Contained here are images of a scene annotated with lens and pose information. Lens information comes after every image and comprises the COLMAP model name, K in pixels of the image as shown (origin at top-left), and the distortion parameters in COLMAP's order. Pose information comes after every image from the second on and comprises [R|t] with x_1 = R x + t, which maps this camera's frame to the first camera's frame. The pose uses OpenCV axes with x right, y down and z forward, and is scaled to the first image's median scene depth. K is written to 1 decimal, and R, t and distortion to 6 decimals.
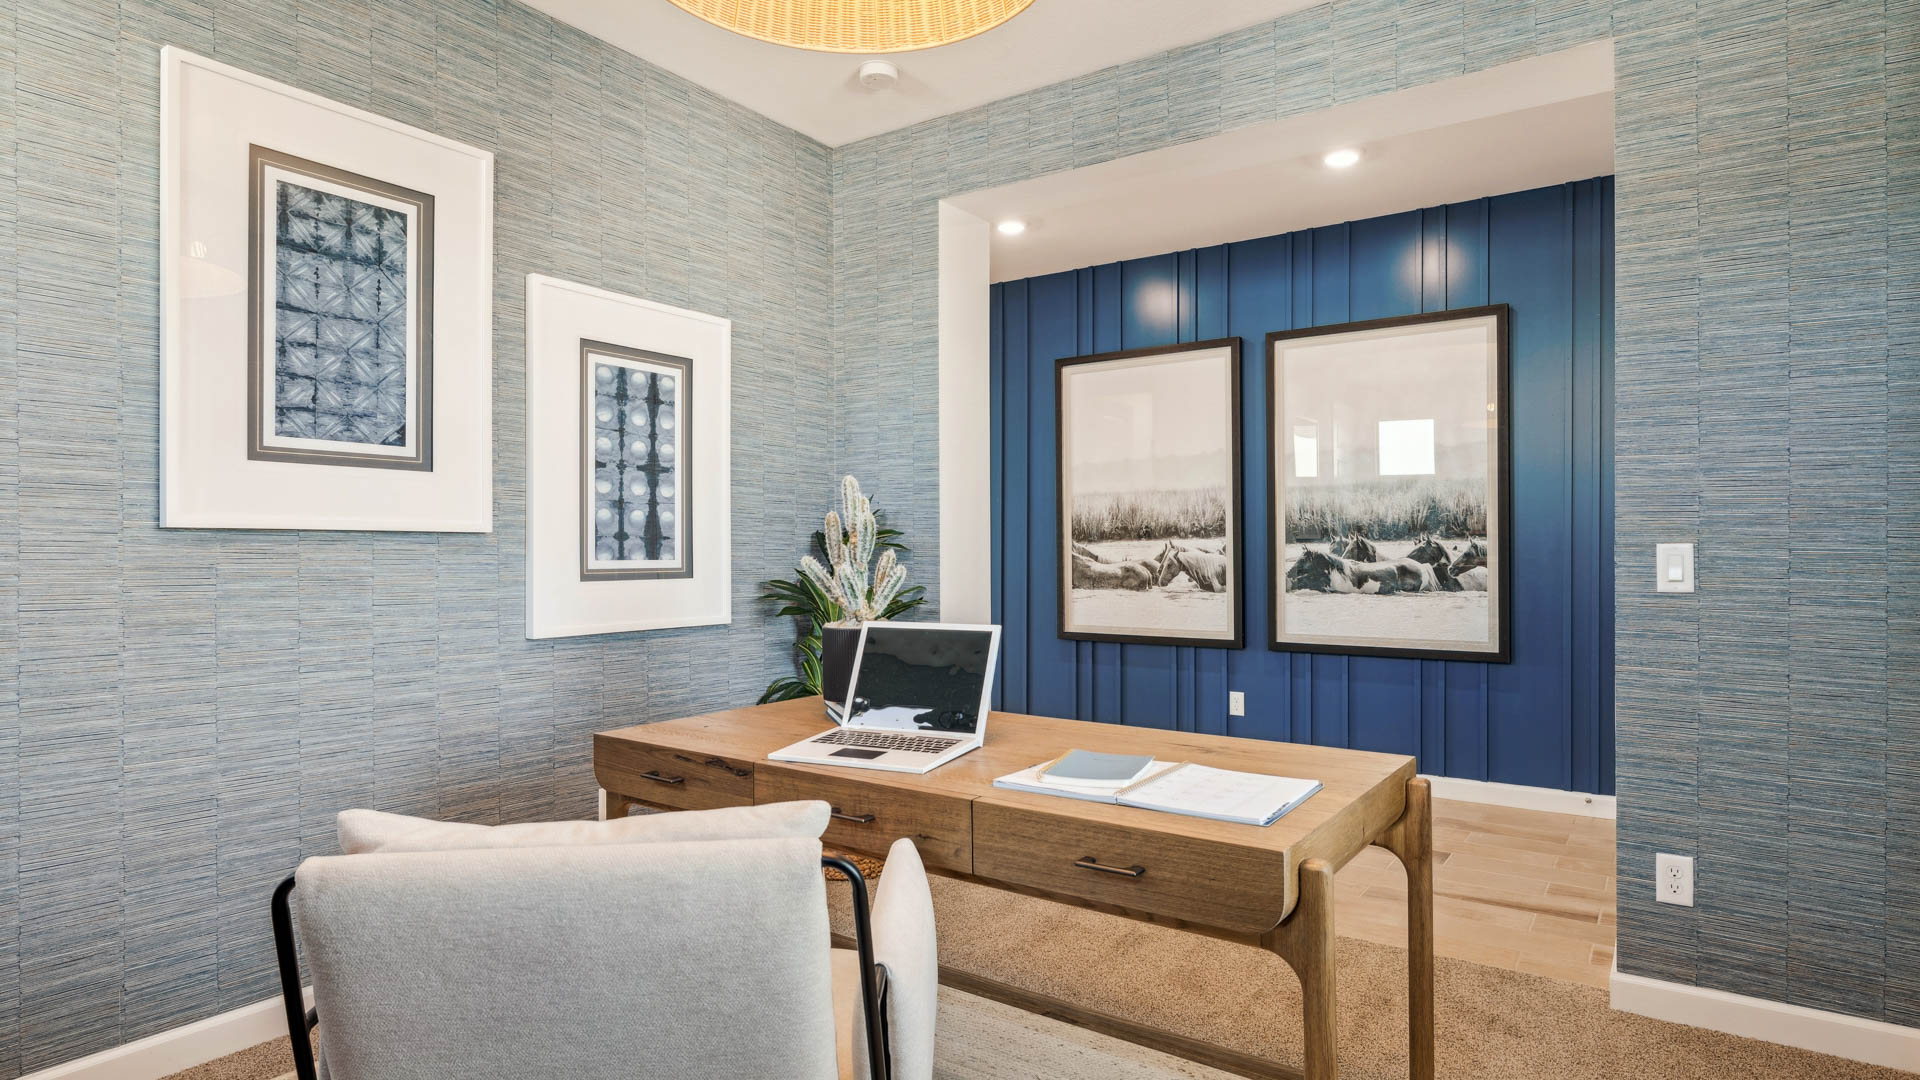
lens RADIAL K [[1042.9, 0, 967.2], [0, 1042.9, 543.9], [0, 0, 1]] dist [-0.002739, -0.000407]
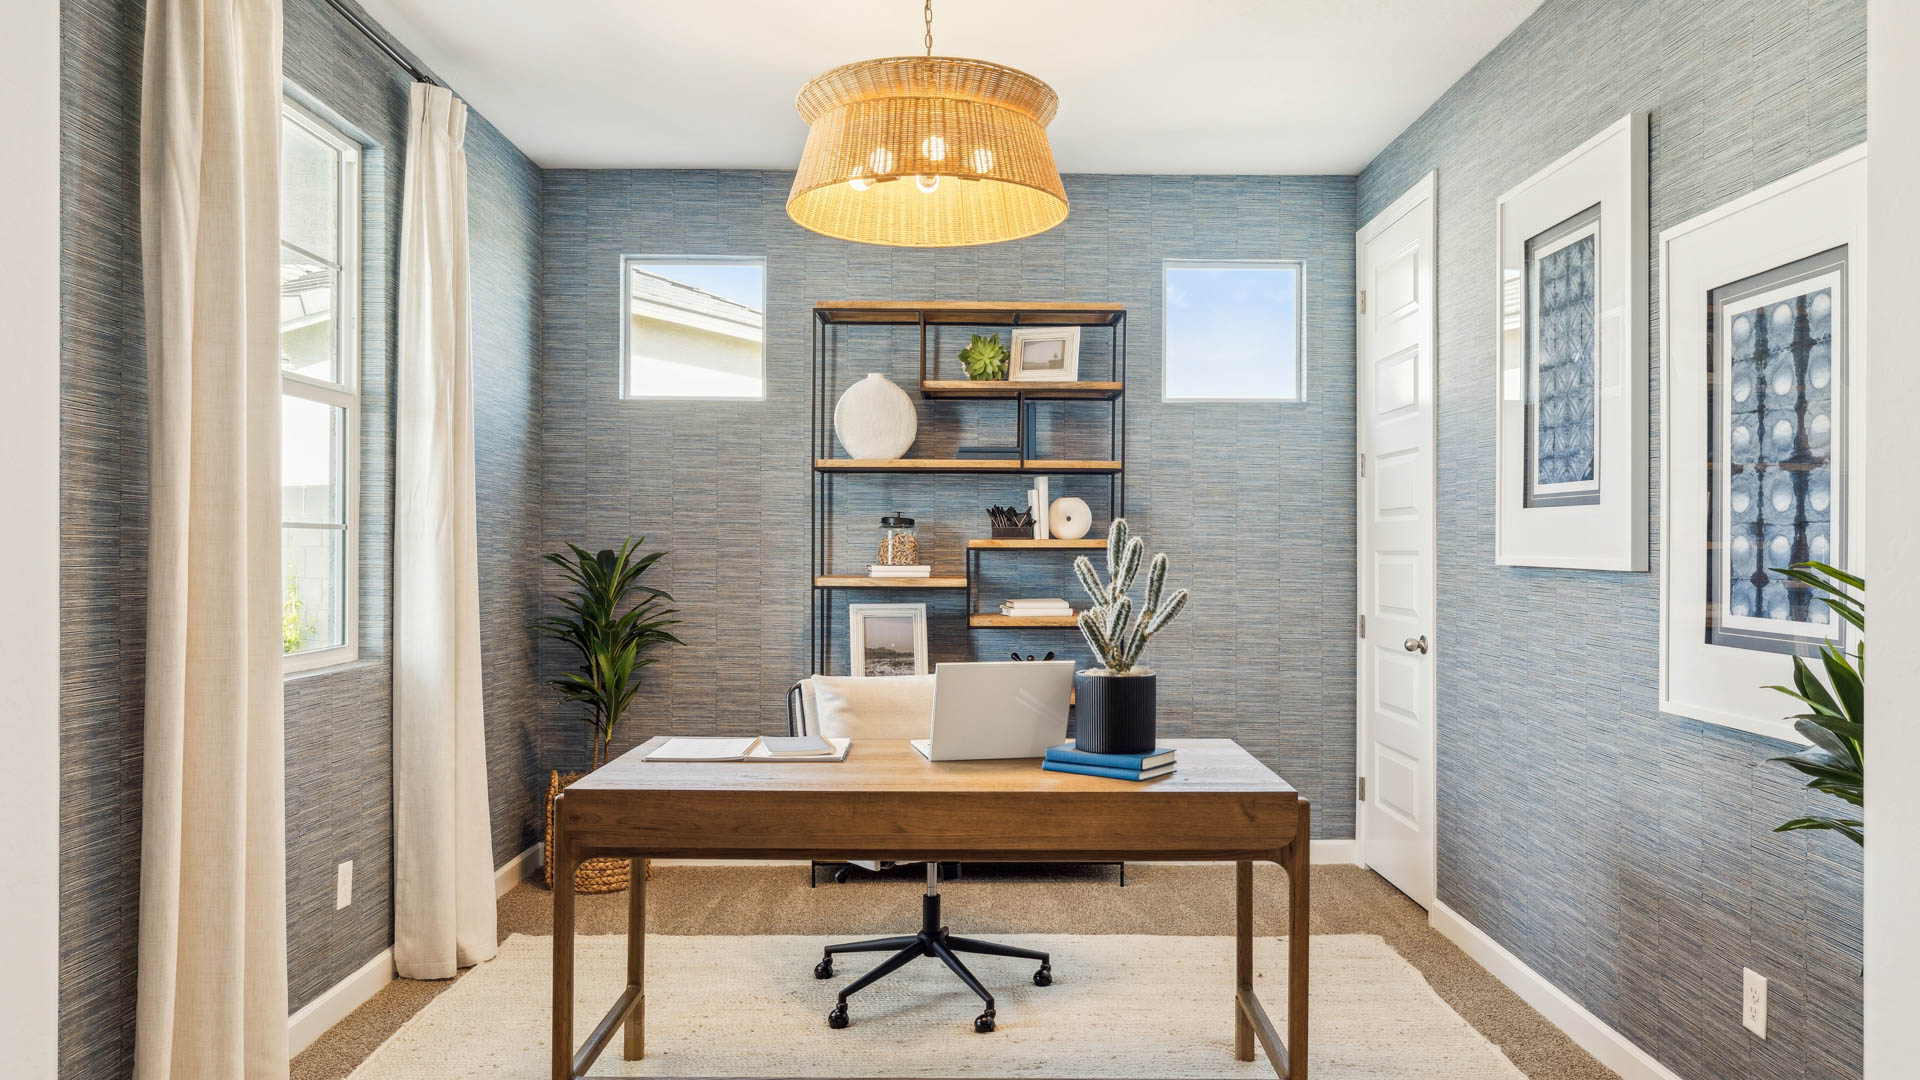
lens RADIAL K [[1299.5, 0, 960.9], [0, 1299.5, 534.1], [0, 0, 1]] dist [0.005958, -0.000411]
pose [[-0.822630, -0.004379, -0.568561, 0.513772], [0.001718, 0.999947, -0.010187, -0.027782], [0.568575, -0.009357, -0.822578, 1.395505]]
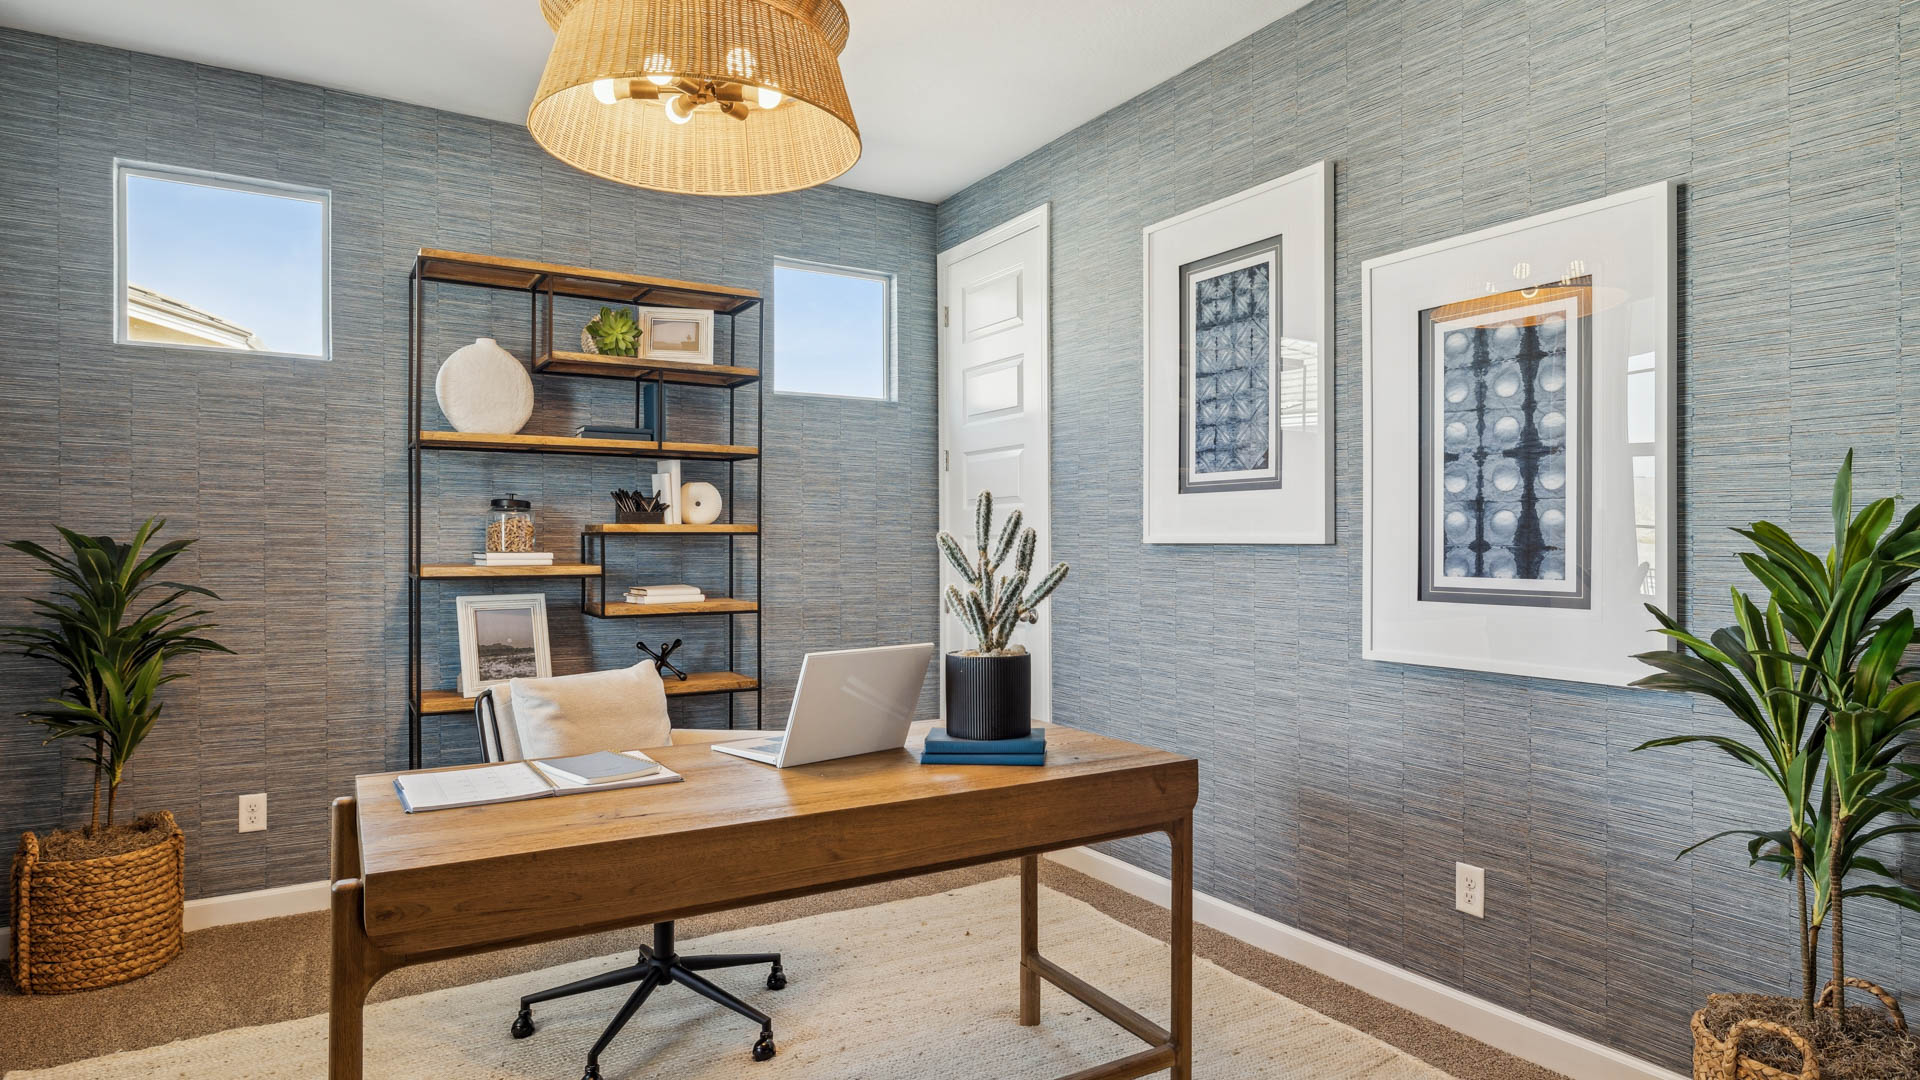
lens RADIAL K [[1078.6, 0, 960.0], [0, 1078.6, 540.0], [0, 0, 1]] dist [0.002003, -0.000028]
pose [[-0.411585, 0.000611, -0.911371, 0.561150], [0.007515, 0.999968, -0.002724, -0.012942], [0.911341, -0.007970, -0.411576, 0.996985]]
